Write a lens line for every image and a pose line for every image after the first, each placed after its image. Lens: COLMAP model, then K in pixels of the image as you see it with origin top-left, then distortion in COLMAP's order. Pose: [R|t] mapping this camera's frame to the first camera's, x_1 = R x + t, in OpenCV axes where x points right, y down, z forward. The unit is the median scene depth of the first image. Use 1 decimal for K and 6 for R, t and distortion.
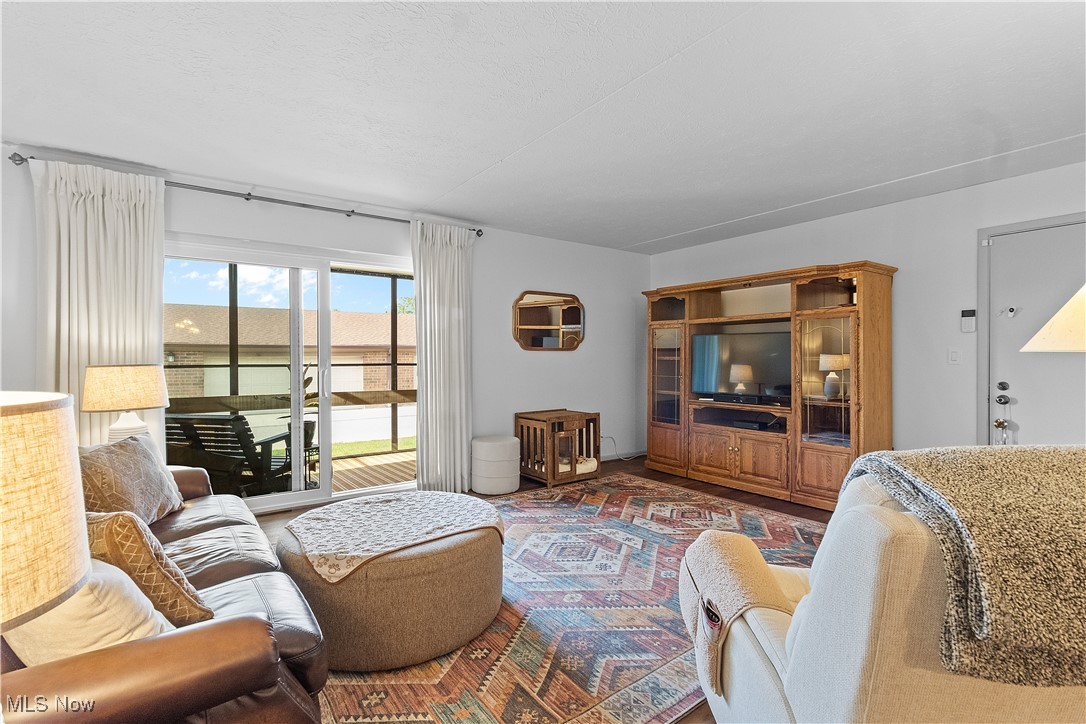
lens RADIAL K [[504.1, 0, 549.7], [0, 504.1, 359.6], [0, 0, 1]] dist [0.002676, -0.000248]
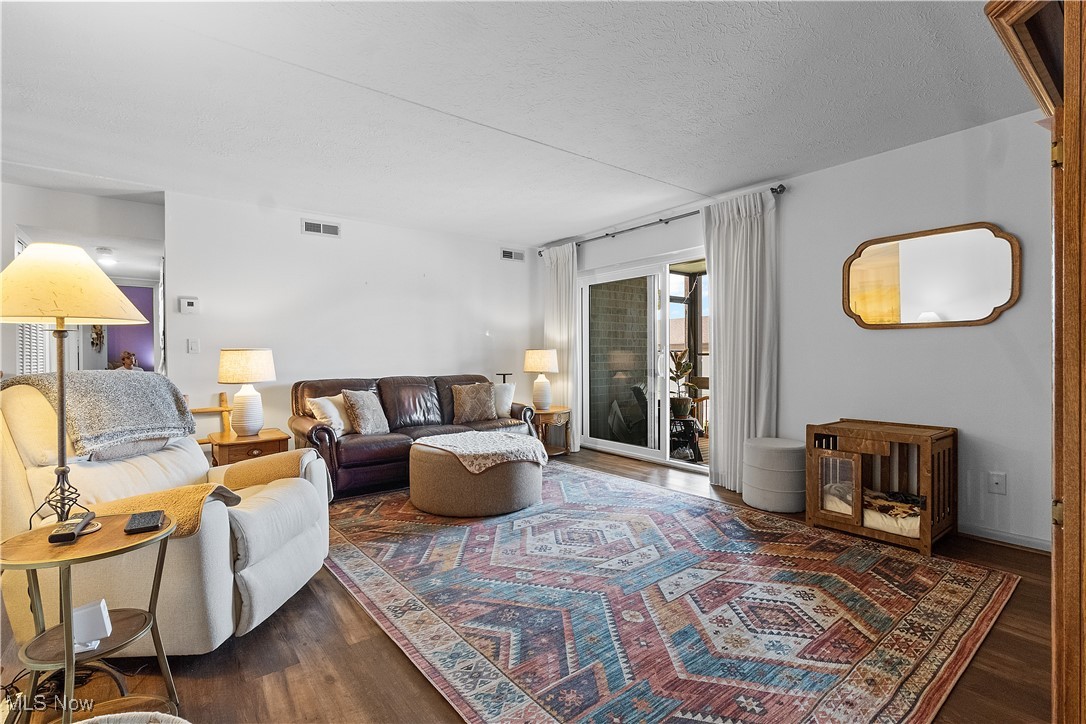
lens RADIAL K [[504.1, 0, 545.6], [0, 504.1, 359.5], [0, 0, 1]] dist [0.002676, -0.000248]
pose [[0.025678, 0.012280, -0.999595, 0.831200], [-0.001172, 0.999924, 0.012254, 0.019136], [0.999670, 0.000857, 0.025690, 0.741153]]
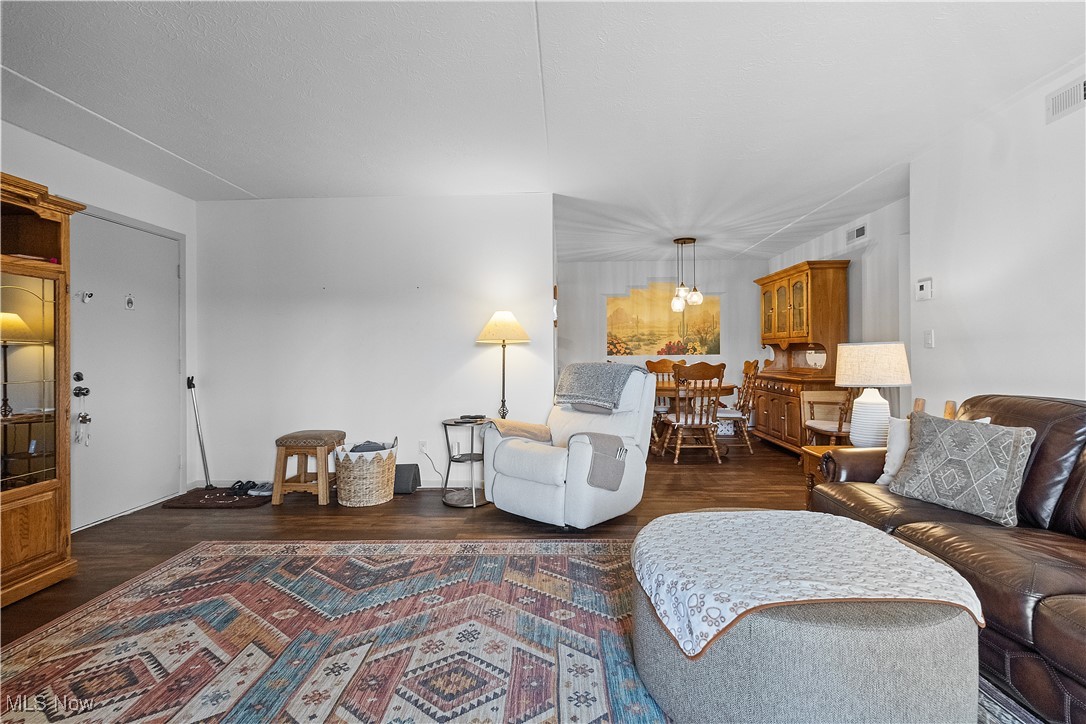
lens RADIAL K [[504.1, 0, 543.8], [0, 504.1, 353.8], [0, 0, 1]] dist [0.002676, -0.000248]
pose [[-0.780656, 0.010739, 0.624868, -0.308937], [0.013841, 0.999904, 0.000108, 0.020690], [-0.624807, 0.008734, -0.780730, 1.112775]]
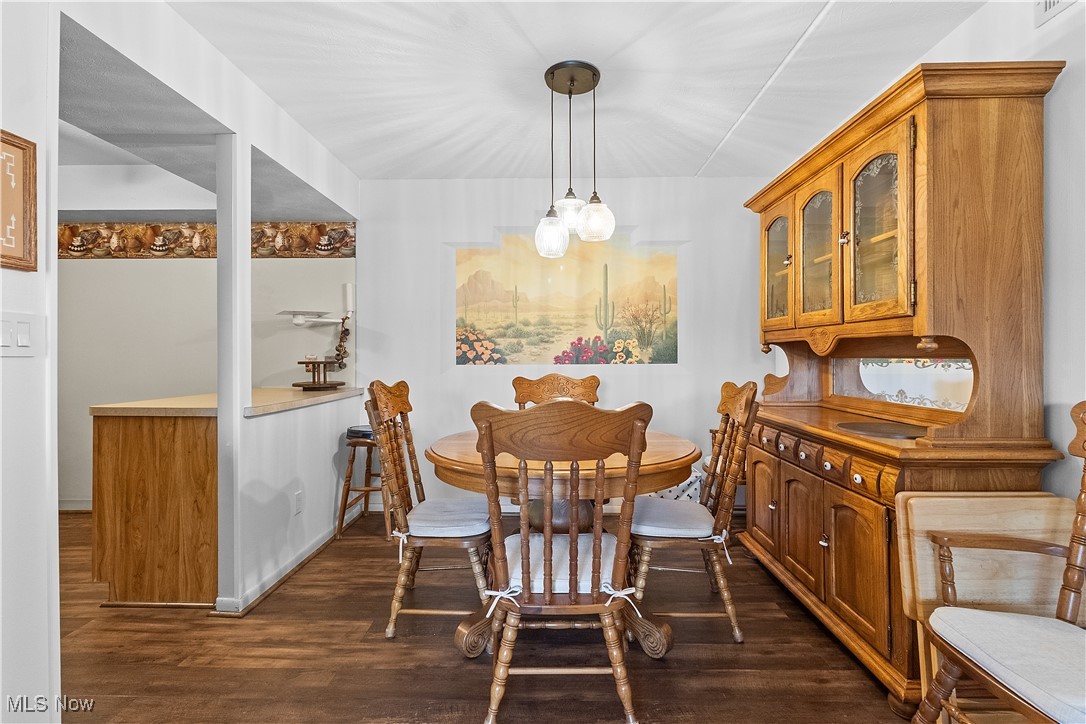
lens RADIAL K [[504.1, 0, 542.7], [0, 504.1, 356.6], [0, 0, 1]] dist [0.002676, -0.000248]
pose [[-0.792448, 0.006416, 0.609906, -0.148270], [0.008843, 0.999960, 0.000970, 0.018018], [-0.609876, 0.006162, -0.792473, 0.562532]]
